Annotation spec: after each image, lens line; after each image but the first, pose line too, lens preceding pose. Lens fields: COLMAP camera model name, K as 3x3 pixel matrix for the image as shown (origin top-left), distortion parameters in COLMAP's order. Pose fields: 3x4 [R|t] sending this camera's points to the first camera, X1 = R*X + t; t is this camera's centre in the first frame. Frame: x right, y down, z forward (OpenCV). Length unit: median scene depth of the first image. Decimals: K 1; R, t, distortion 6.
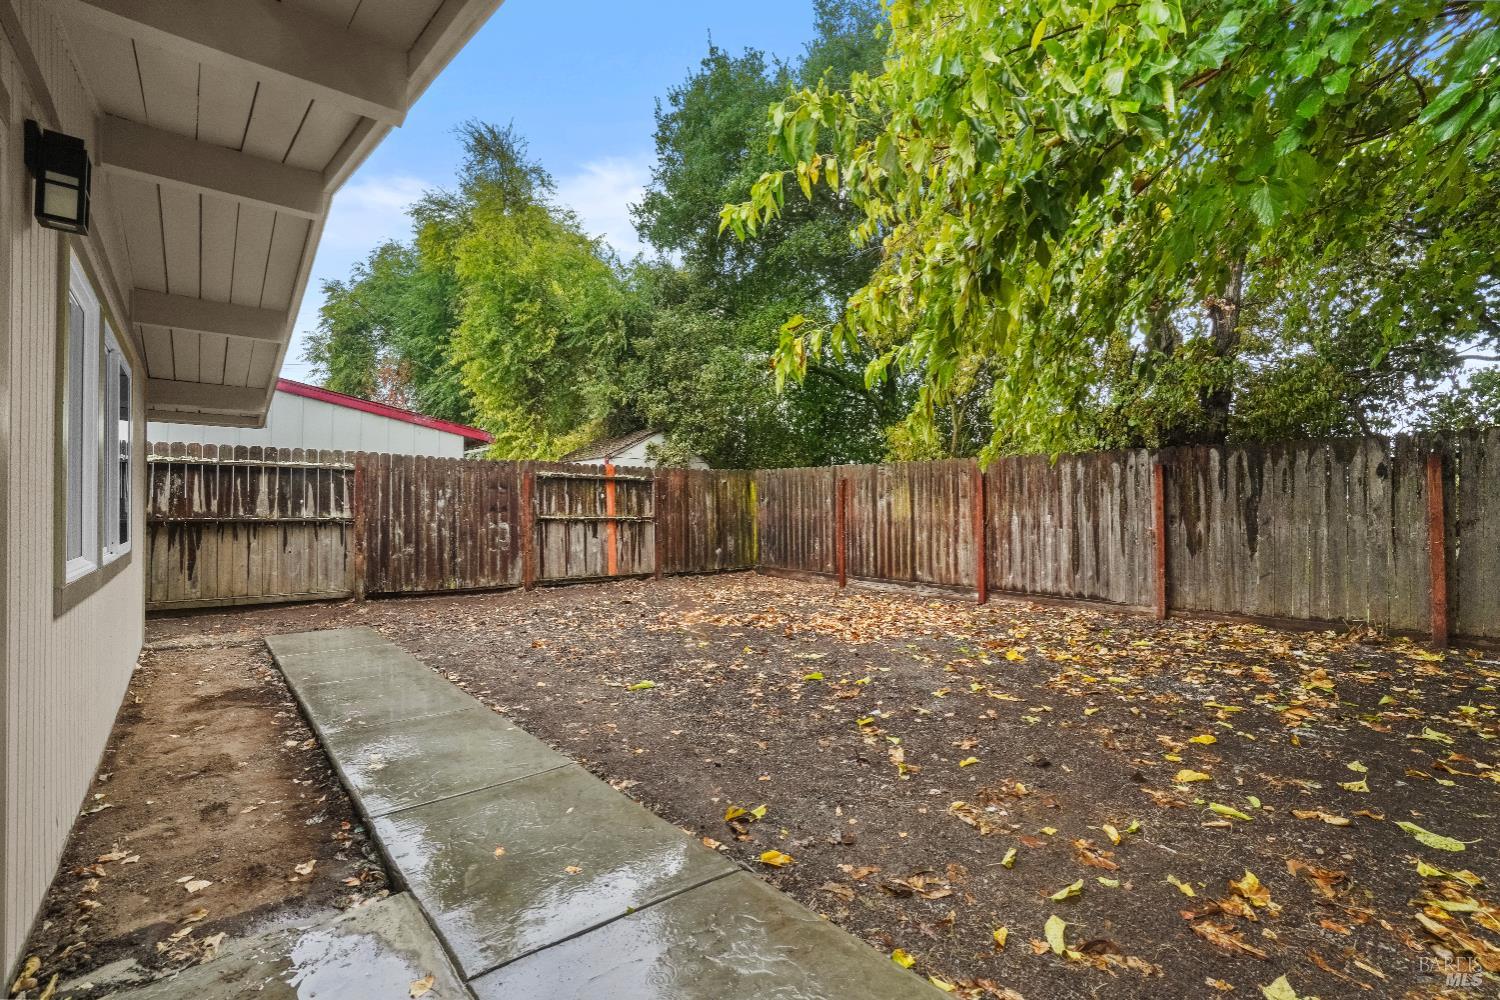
lens RADIAL K [[679.8, 0, 742.2], [0, 679.8, 498.1], [0, 0, 1]] dist [-0.040377, 0.019437]
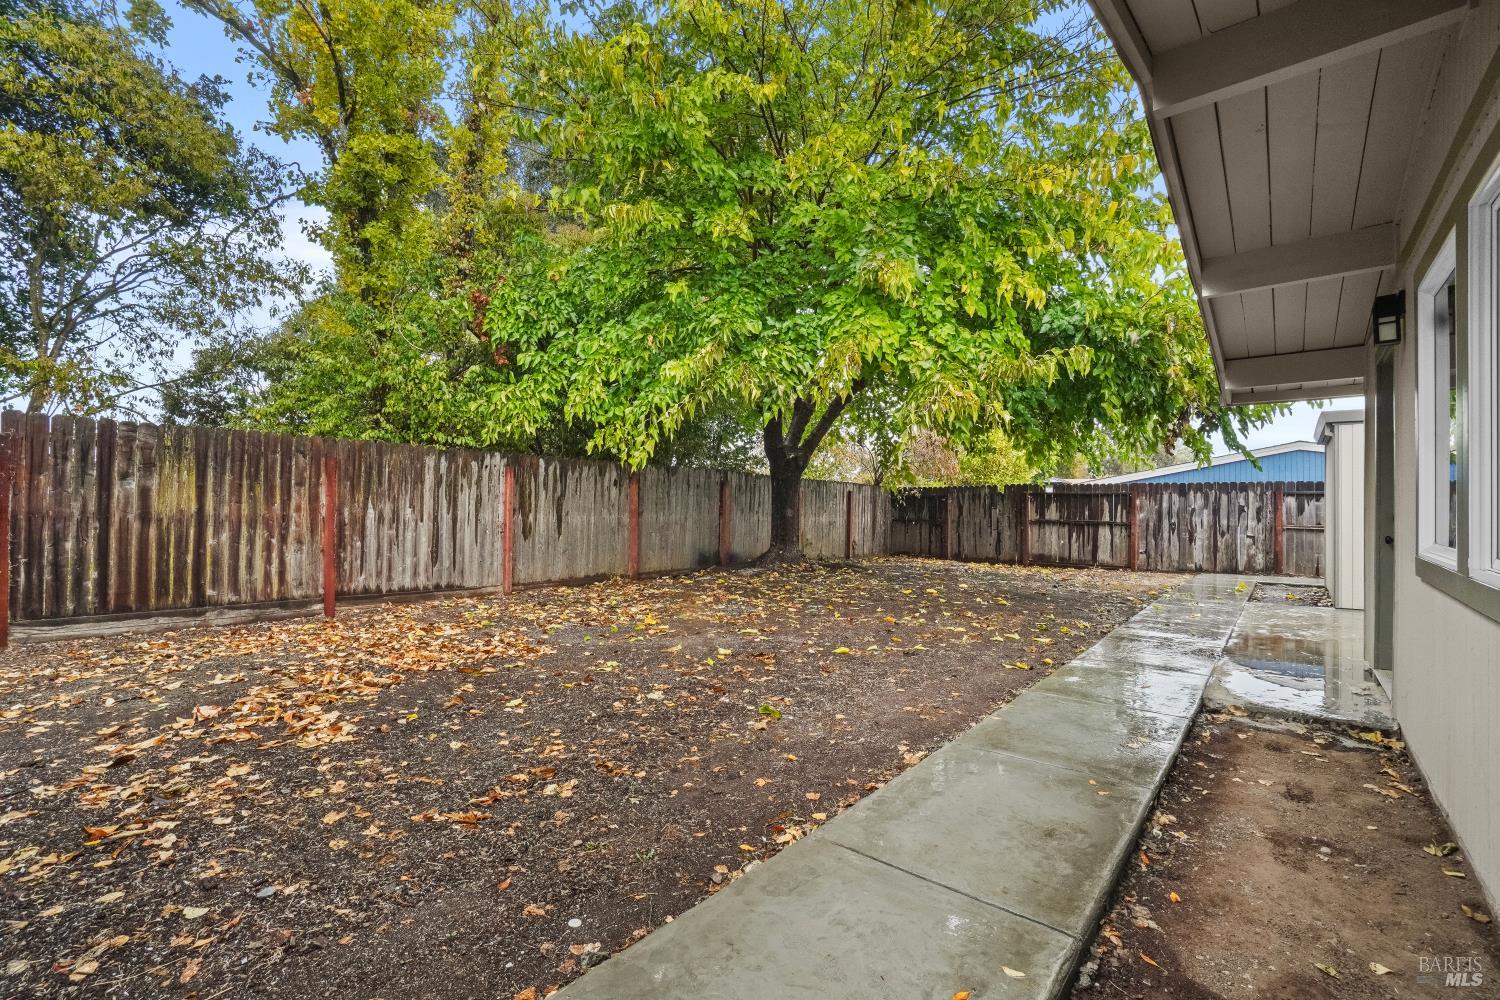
lens RADIAL K [[679.8, 0, 742.2], [0, 679.8, 498.1], [0, 0, 1]] dist [-0.040377, 0.019437]
pose [[-0.146395, 0.018206, 0.989059, -0.574852], [-0.025690, 0.999423, -0.022199, 0.020126], [-0.988893, -0.028658, -0.145842, 0.683919]]
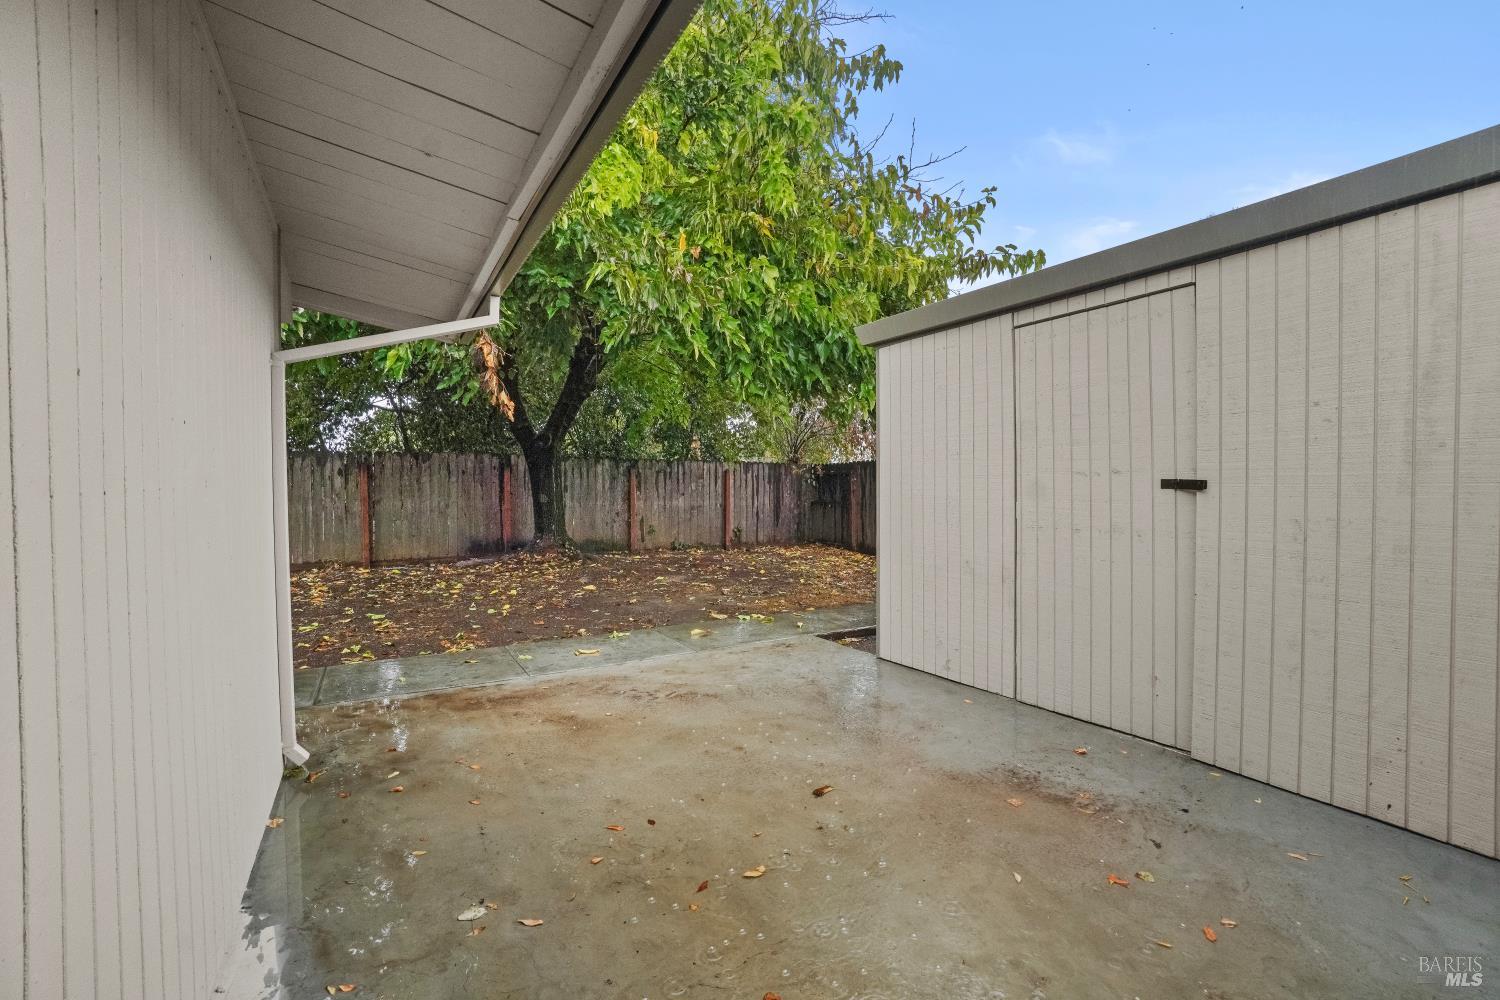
lens RADIAL K [[679.8, 0, 742.2], [0, 679.8, 498.1], [0, 0, 1]] dist [-0.040377, 0.019437]
pose [[0.229749, -0.010981, 0.973188, -0.359373], [-0.008428, 0.999876, 0.013271, -0.004156], [-0.973213, -0.011251, 0.229628, -0.300545]]
